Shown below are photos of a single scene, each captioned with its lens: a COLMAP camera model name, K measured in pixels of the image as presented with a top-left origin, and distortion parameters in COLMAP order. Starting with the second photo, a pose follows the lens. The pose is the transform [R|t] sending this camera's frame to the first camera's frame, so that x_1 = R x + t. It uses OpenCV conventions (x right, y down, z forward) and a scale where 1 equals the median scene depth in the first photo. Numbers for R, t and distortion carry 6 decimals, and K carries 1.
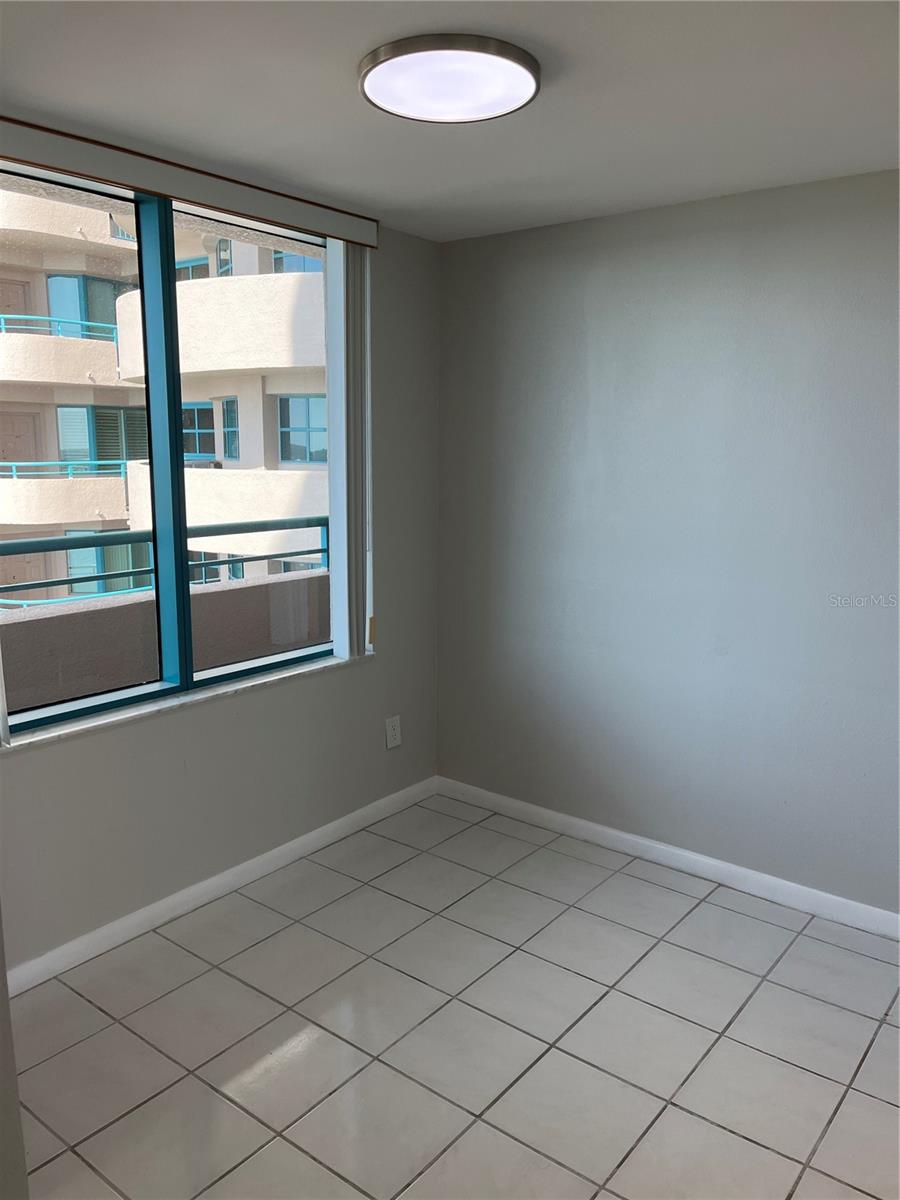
lens RADIAL K [[899.2, 0, 451.3], [0, 899.2, 601.3], [0, 0, 1]] dist [0.032632, -0.027962]
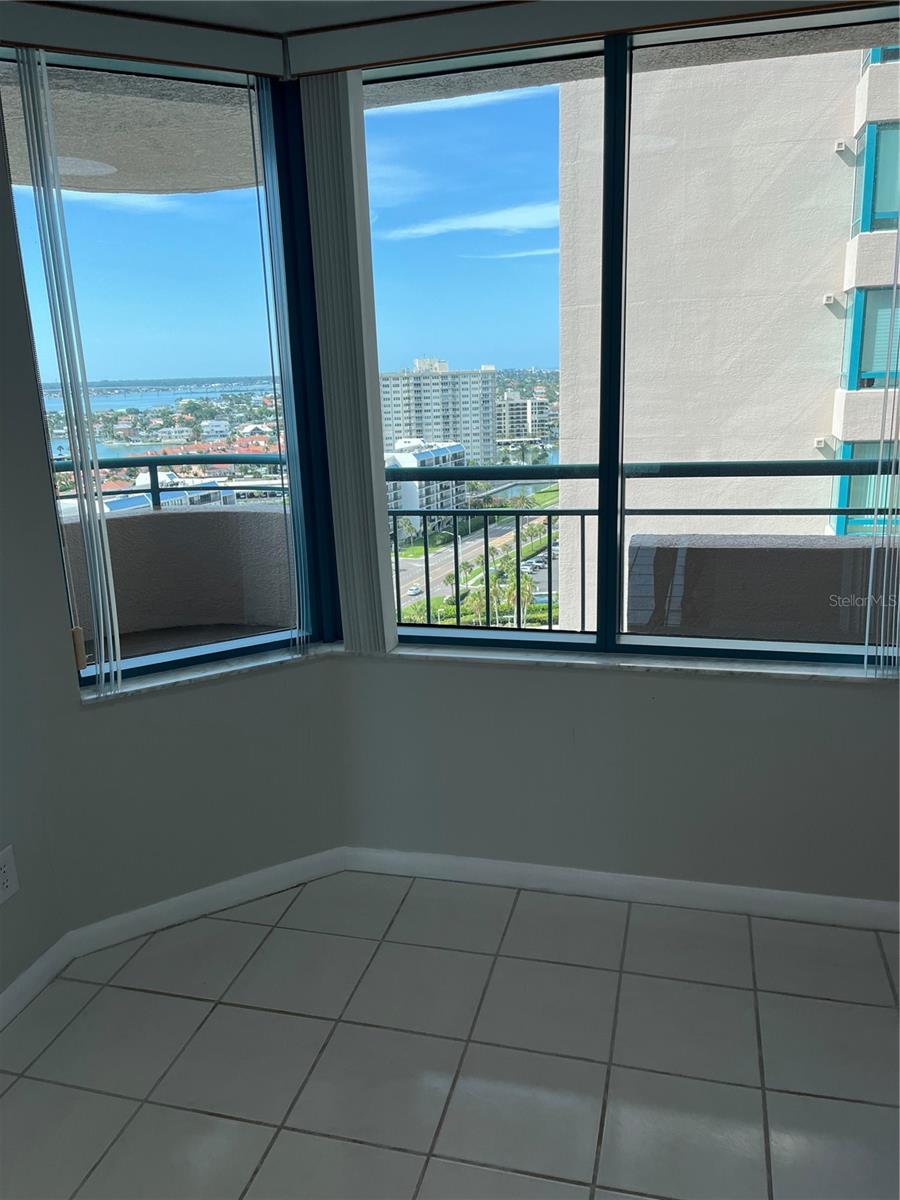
lens RADIAL K [[899.2, 0, 451.5], [0, 899.2, 594.5], [0, 0, 1]] dist [0.032632, -0.027962]
pose [[0.401994, 0.206334, -0.892091, 0.387590], [-0.121907, 0.977666, 0.171193, -0.080040], [0.907491, 0.039934, 0.418170, 0.506600]]
